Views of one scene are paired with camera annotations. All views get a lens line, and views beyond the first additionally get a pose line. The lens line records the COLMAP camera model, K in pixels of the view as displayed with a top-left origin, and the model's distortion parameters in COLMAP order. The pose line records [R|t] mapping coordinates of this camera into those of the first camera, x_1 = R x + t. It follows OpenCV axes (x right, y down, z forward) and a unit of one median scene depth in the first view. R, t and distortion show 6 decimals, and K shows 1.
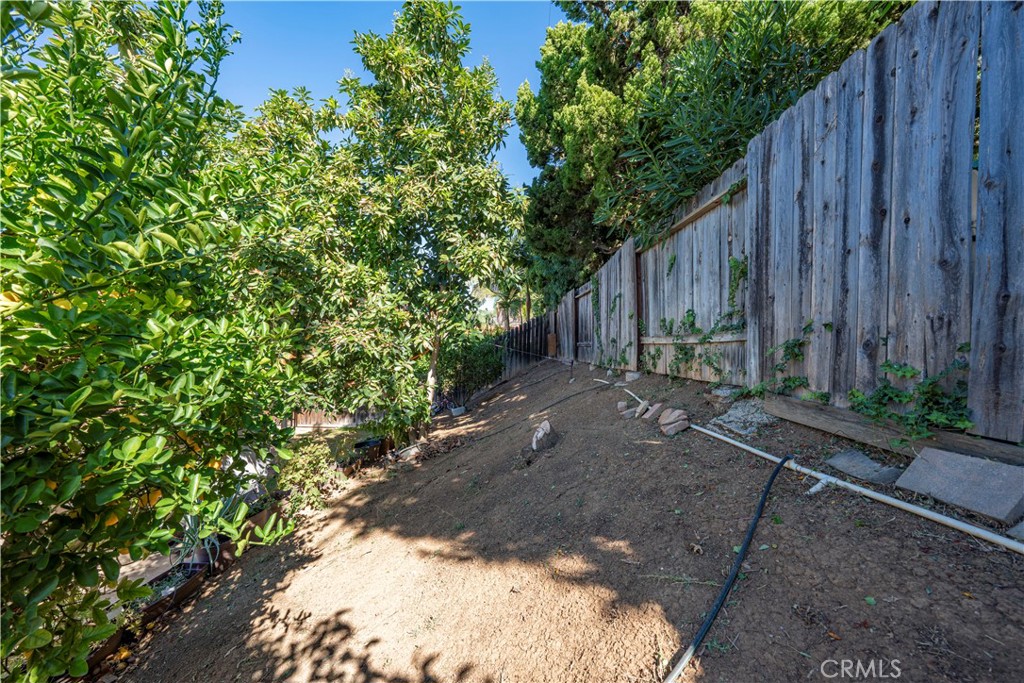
lens RADIAL K [[351.2, 0, 511.0], [0, 351.2, 344.3], [0, 0, 1]] dist [0.000664, 0.000077]
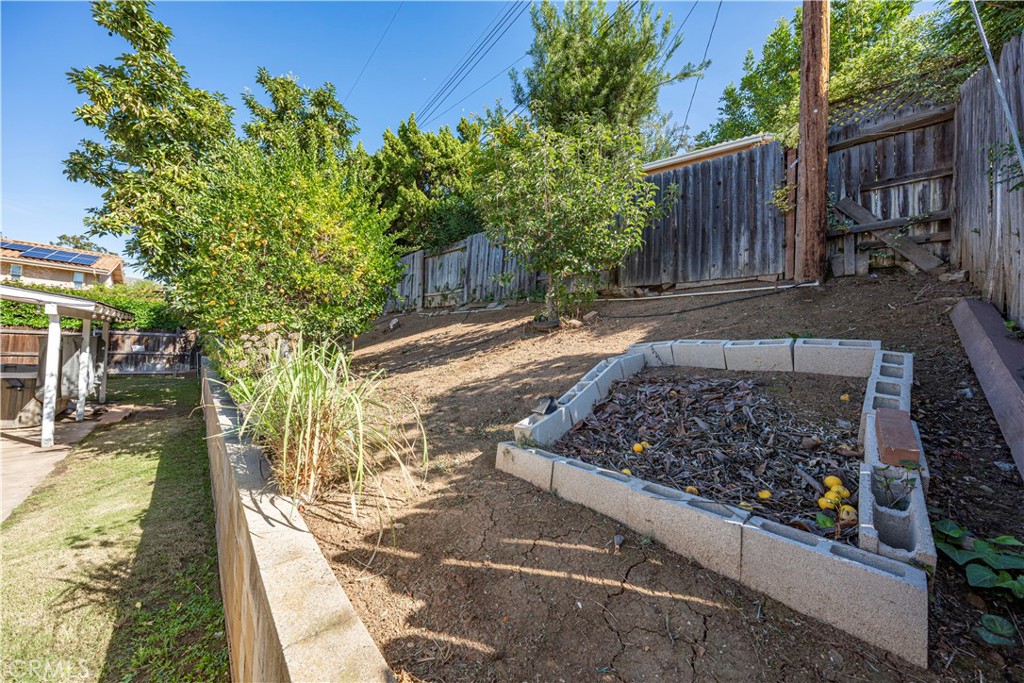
lens RADIAL K [[351.2, 0, 512.6], [0, 351.2, 343.7], [0, 0, 1]] dist [0.000664, 0.000077]
pose [[0.710175, 0.050160, 0.702237, -1.240420], [-0.054805, 0.998371, -0.015888, 0.470449], [-0.701889, -0.027203, 0.711766, -1.617428]]
